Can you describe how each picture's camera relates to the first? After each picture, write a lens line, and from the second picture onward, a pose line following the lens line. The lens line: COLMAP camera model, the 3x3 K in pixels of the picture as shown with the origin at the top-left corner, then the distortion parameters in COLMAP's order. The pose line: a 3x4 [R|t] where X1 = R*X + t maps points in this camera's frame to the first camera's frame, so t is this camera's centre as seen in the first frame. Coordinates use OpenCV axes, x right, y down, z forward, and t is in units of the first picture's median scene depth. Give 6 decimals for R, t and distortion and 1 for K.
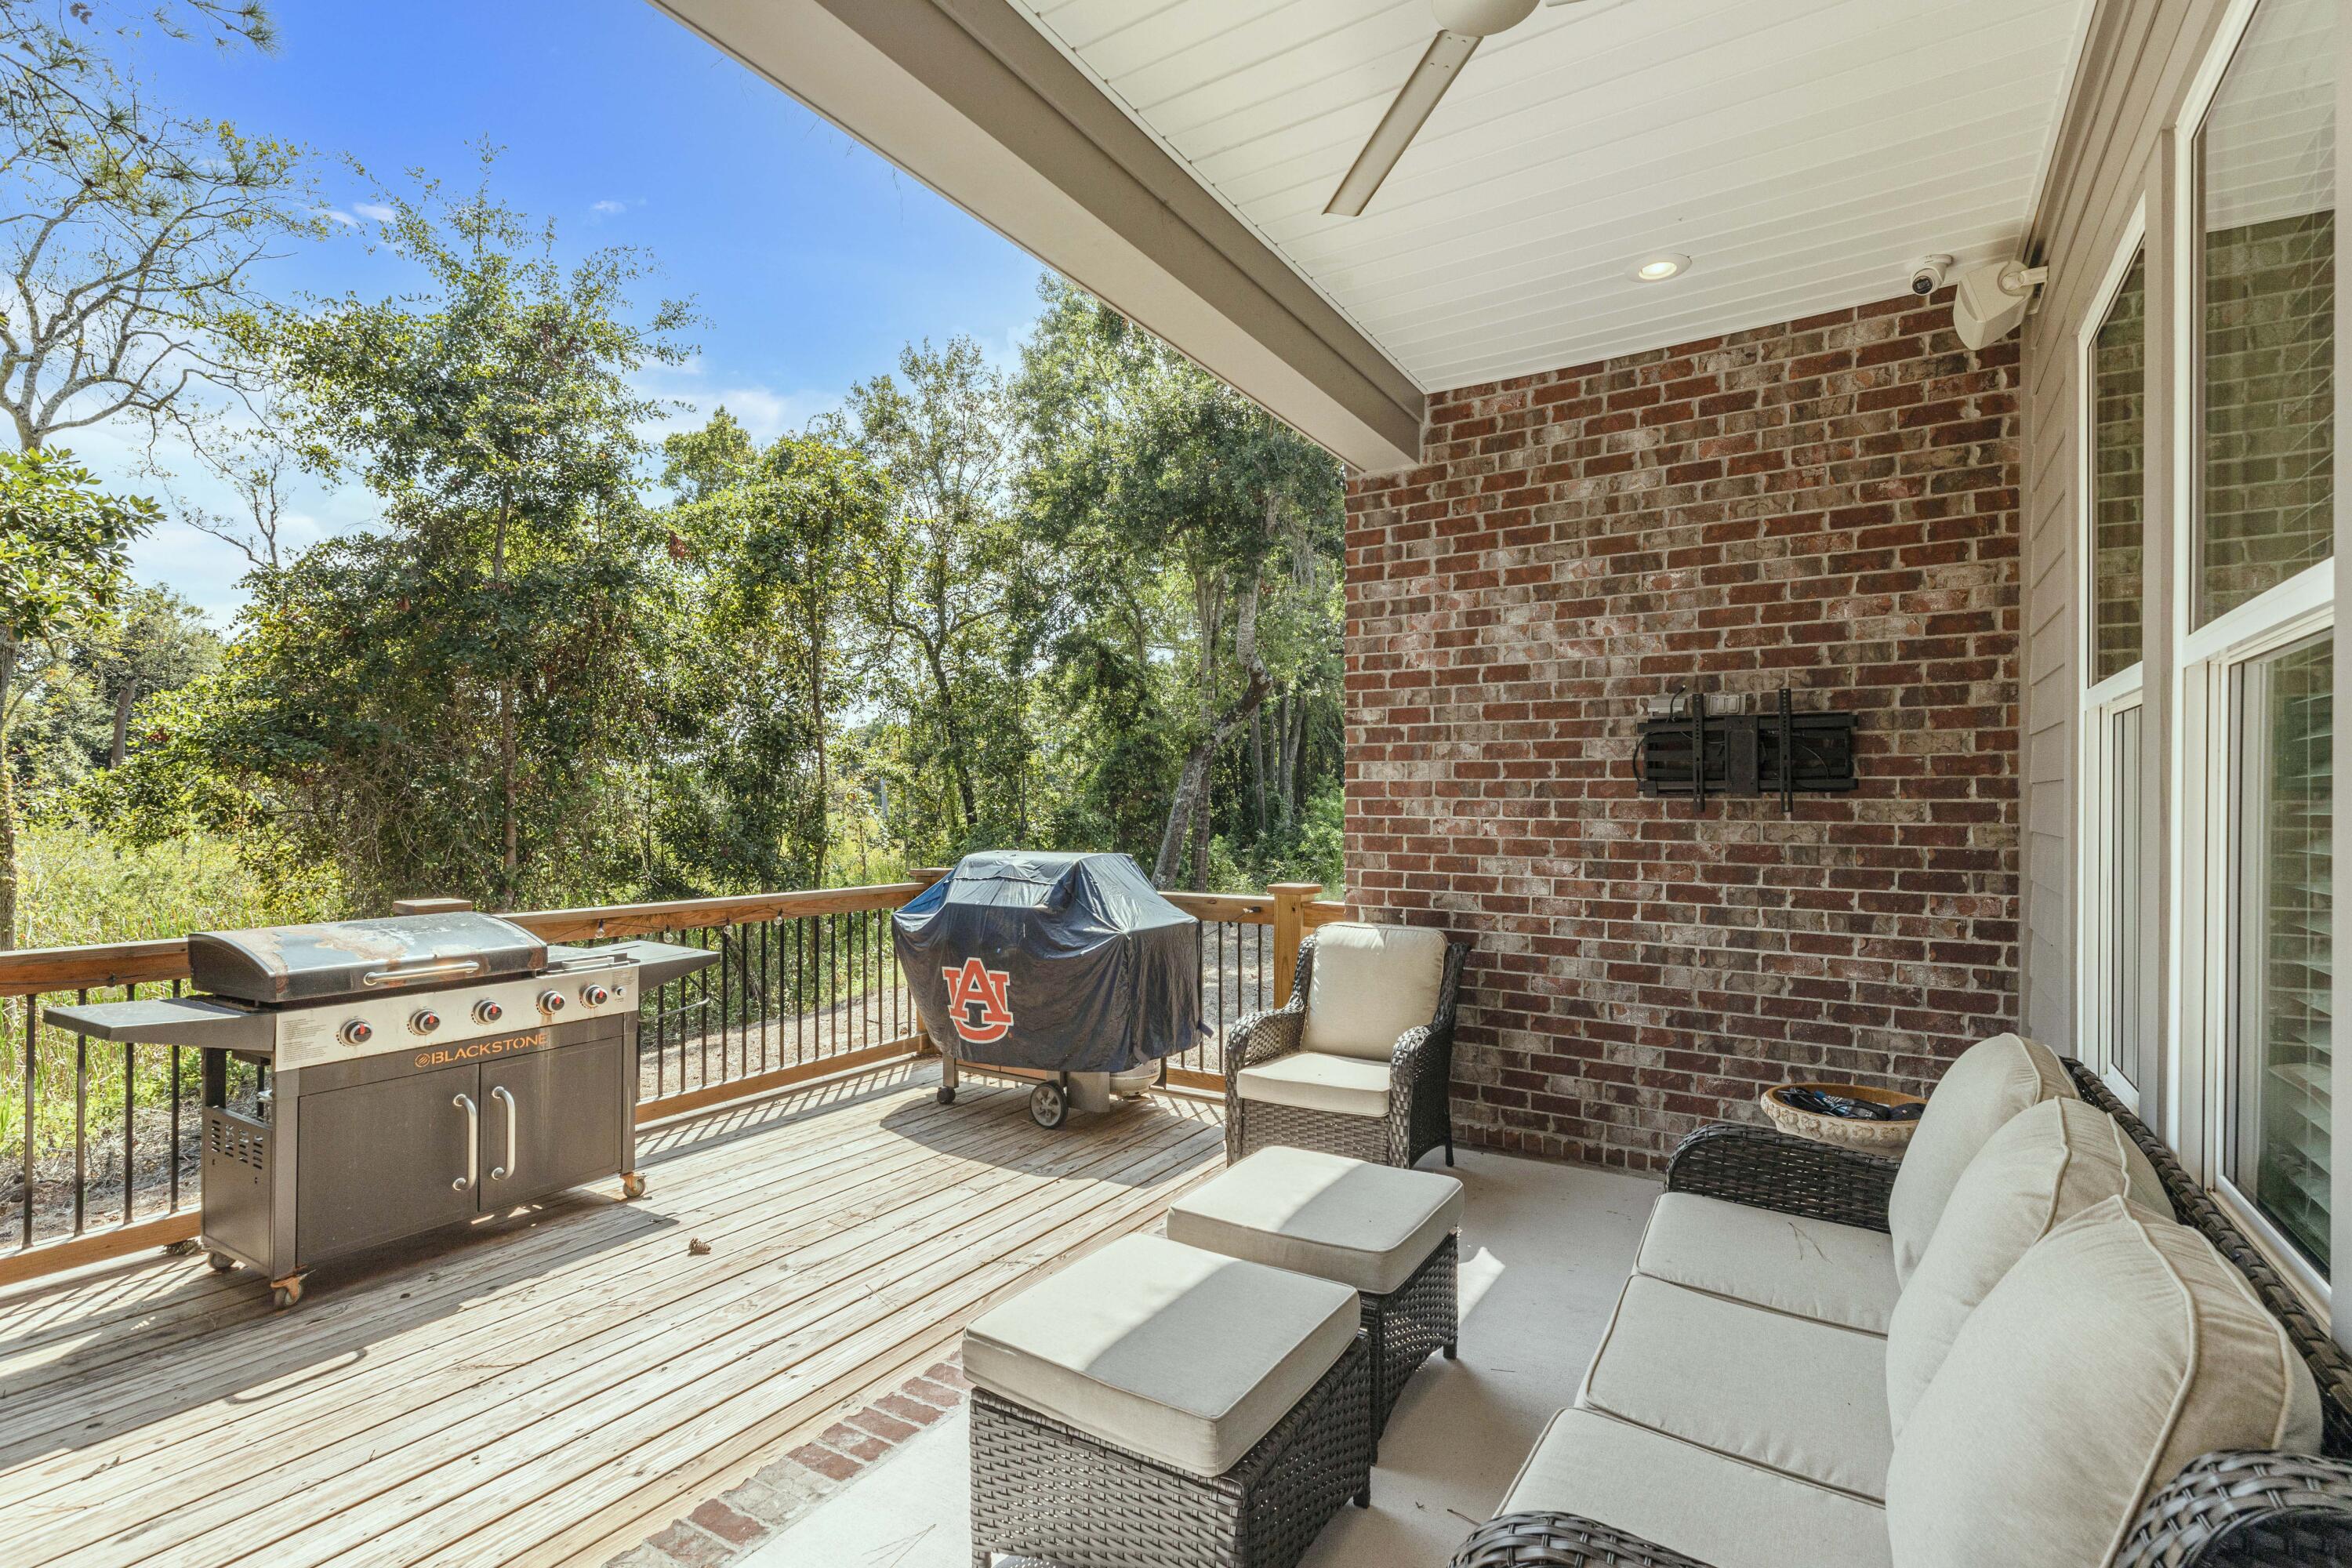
lens RADIAL K [[1101.5, 0, 1190.3], [0, 1101.5, 797.6], [0, 0, 1]] dist [0.003286, -0.000033]
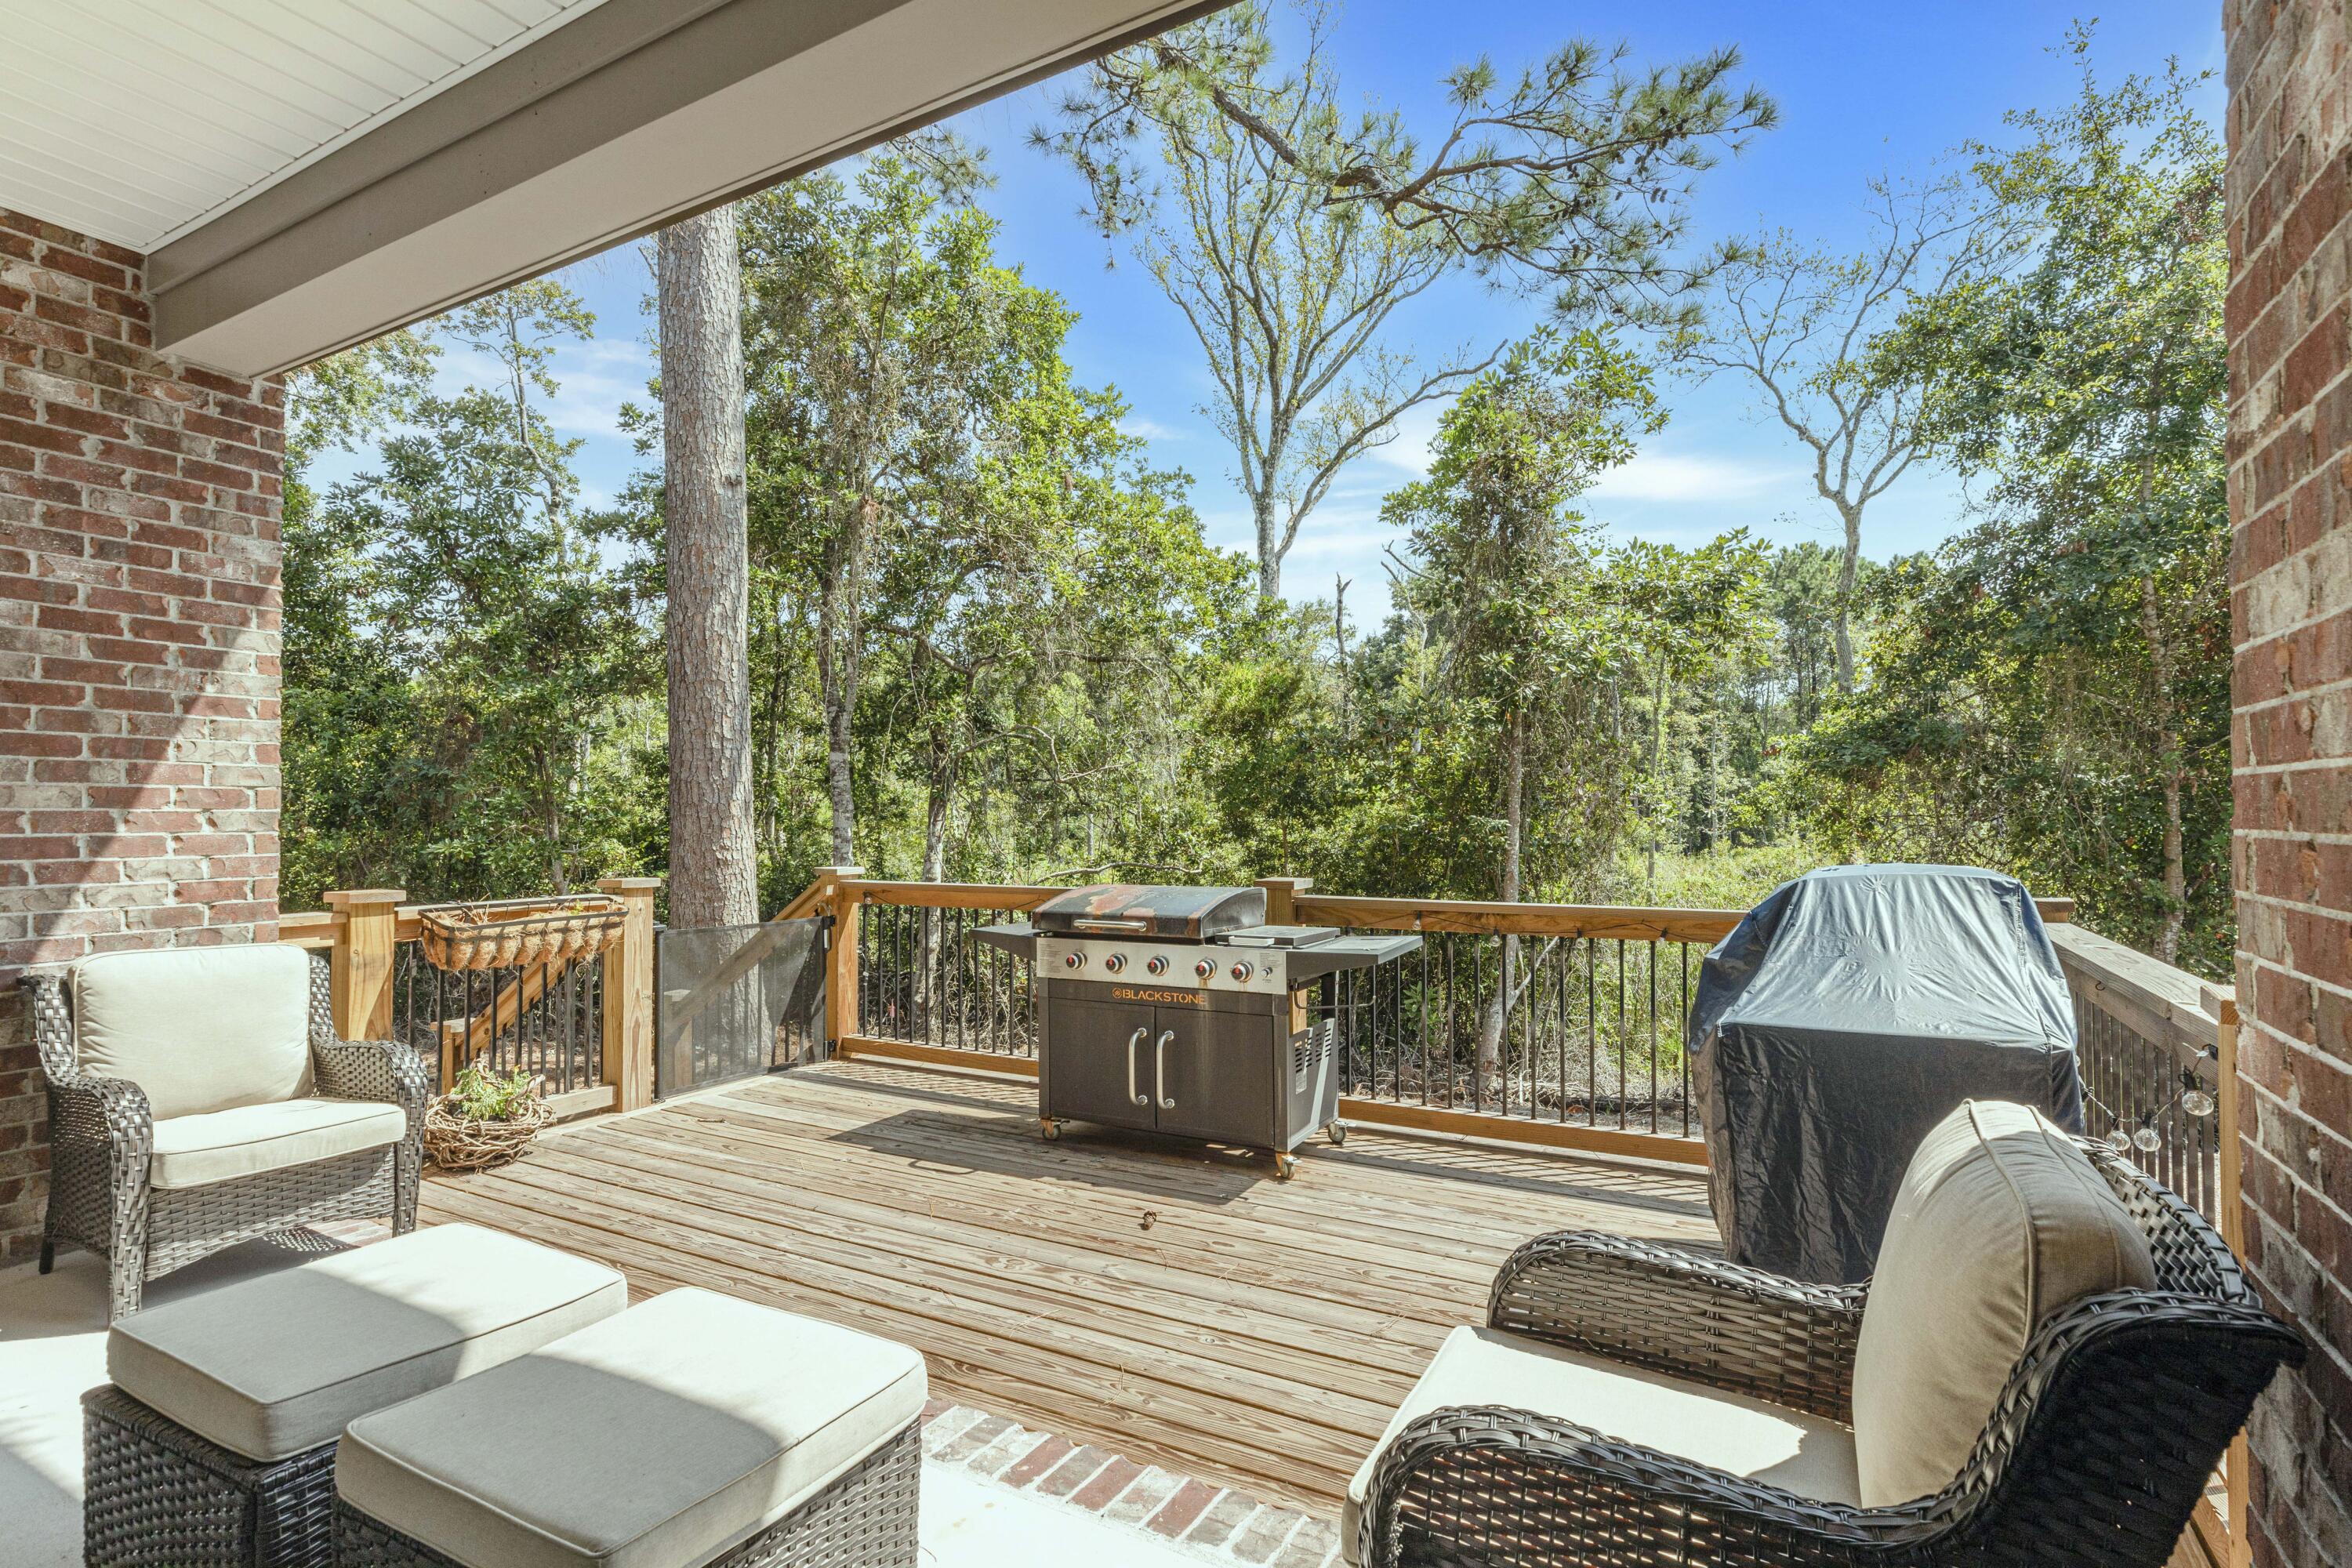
lens RADIAL K [[1101.5, 0, 1187.7], [0, 1101.5, 786.7], [0, 0, 1]] dist [0.003286, -0.000033]
pose [[0.076128, -0.027308, -0.996724, 0.560045], [0.006320, 0.999618, -0.026905, 0.028477], [0.997078, -0.004251, 0.076272, 0.904256]]
